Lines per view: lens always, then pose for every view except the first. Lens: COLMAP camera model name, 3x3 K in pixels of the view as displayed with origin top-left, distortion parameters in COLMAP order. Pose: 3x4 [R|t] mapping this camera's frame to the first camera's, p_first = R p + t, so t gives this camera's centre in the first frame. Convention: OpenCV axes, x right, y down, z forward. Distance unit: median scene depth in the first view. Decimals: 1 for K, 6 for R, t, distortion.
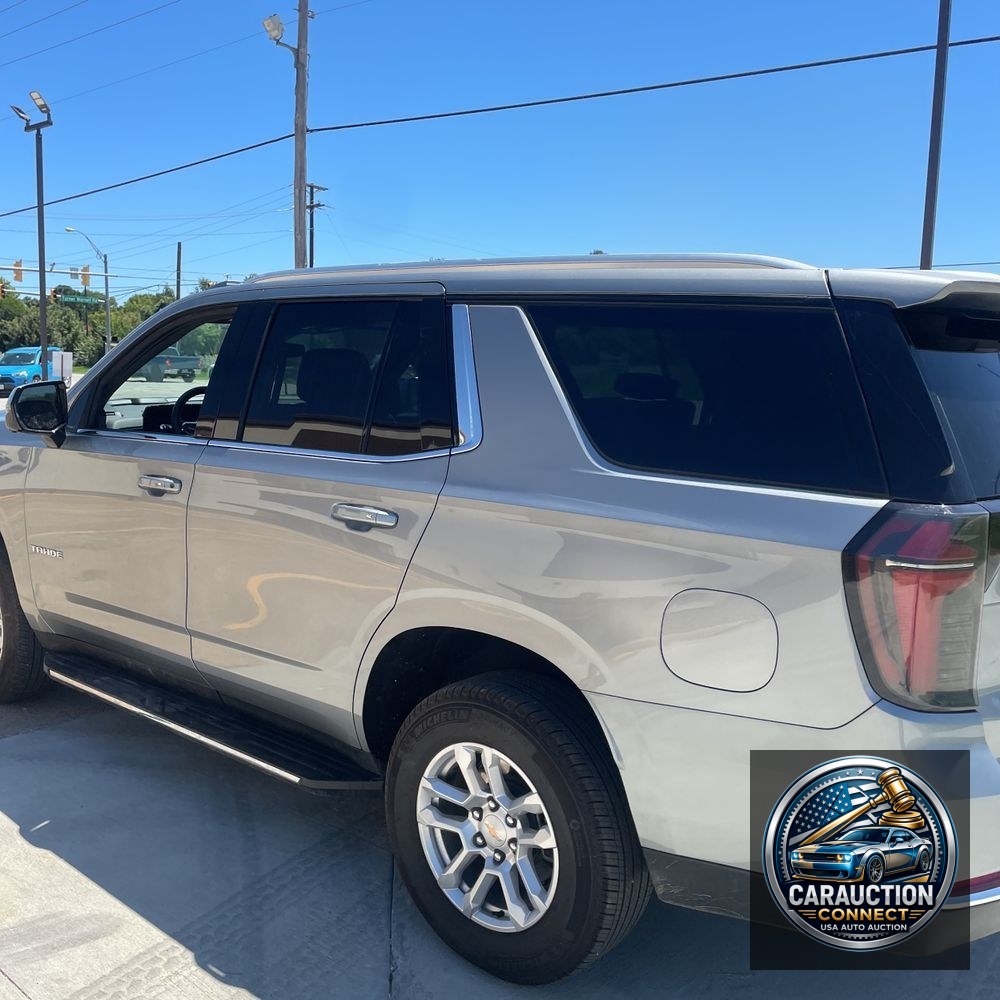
lens RADIAL K [[1031.2, 0, 492.8], [0, 1031.2, 491.8], [0, 0, 1]] dist [0.026501, 0.000000]
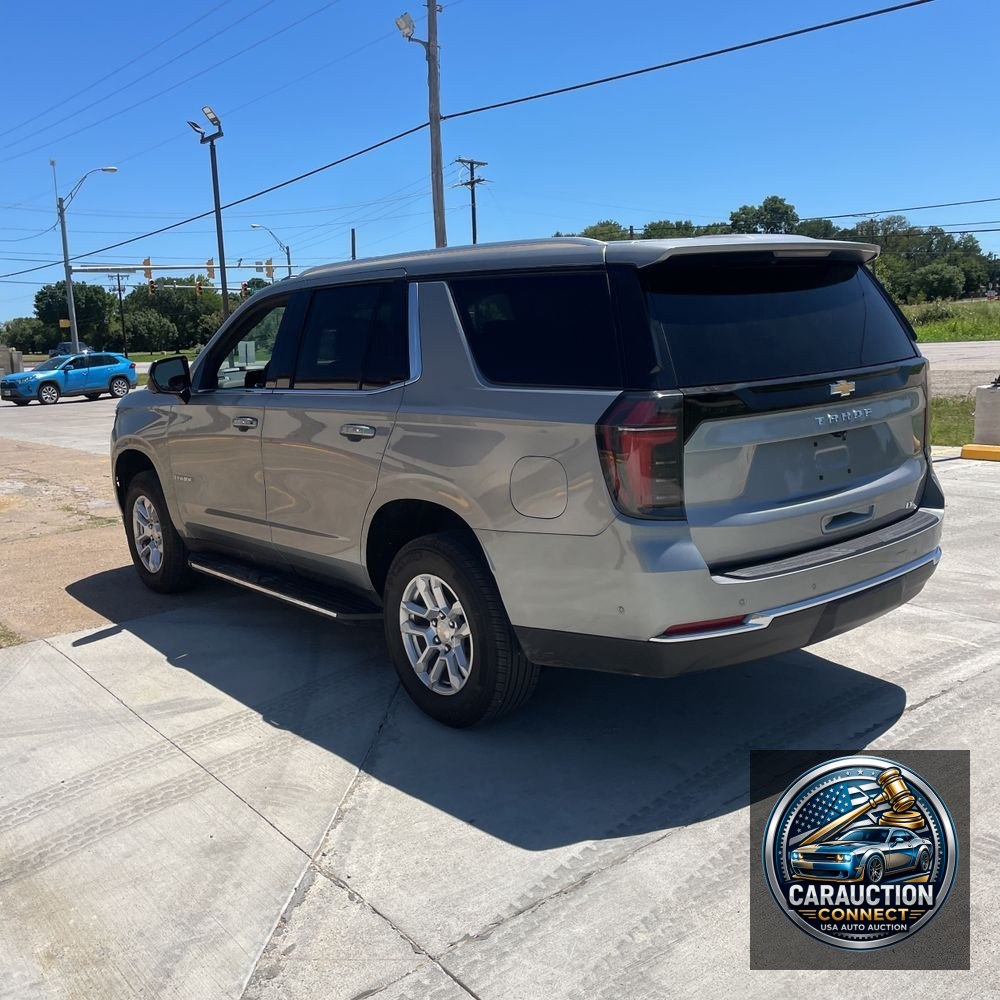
lens RADIAL K [[1031.2, 0, 510.1], [0, 1031.2, 505.8], [0, 0, 1]] dist [0.026501, 0.000000]
pose [[0.985015, -0.040766, -0.167580, 0.333520], [0.048445, 0.997943, 0.041992, 0.078746], [0.165524, -0.049481, 0.984964, -0.431217]]
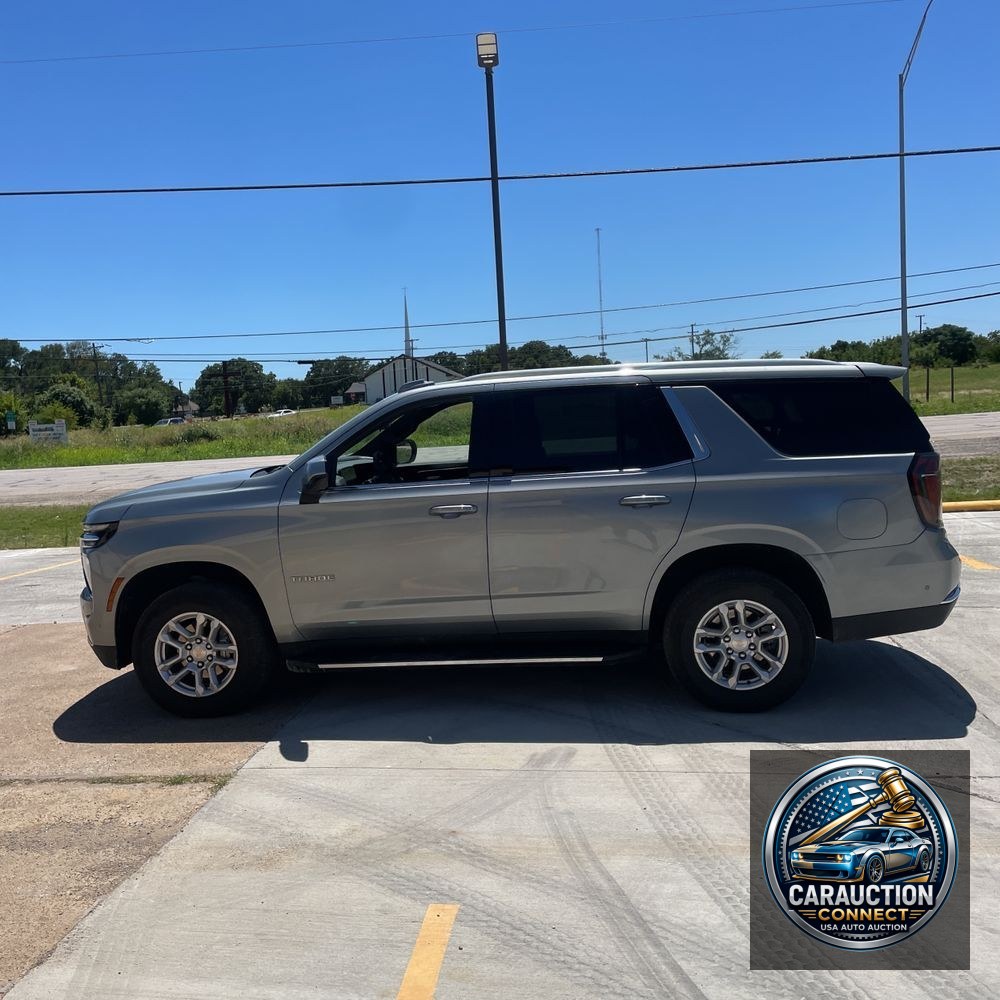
lens RADIAL K [[1031.2, 0, 493.3], [0, 1031.2, 507.0], [0, 0, 1]] dist [0.026501, 0.000000]
pose [[0.813957, -0.116819, 0.569058, -1.406004], [0.139923, 0.990157, 0.003124, -0.008488], [-0.563822, 0.077082, 0.822291, -0.381558]]
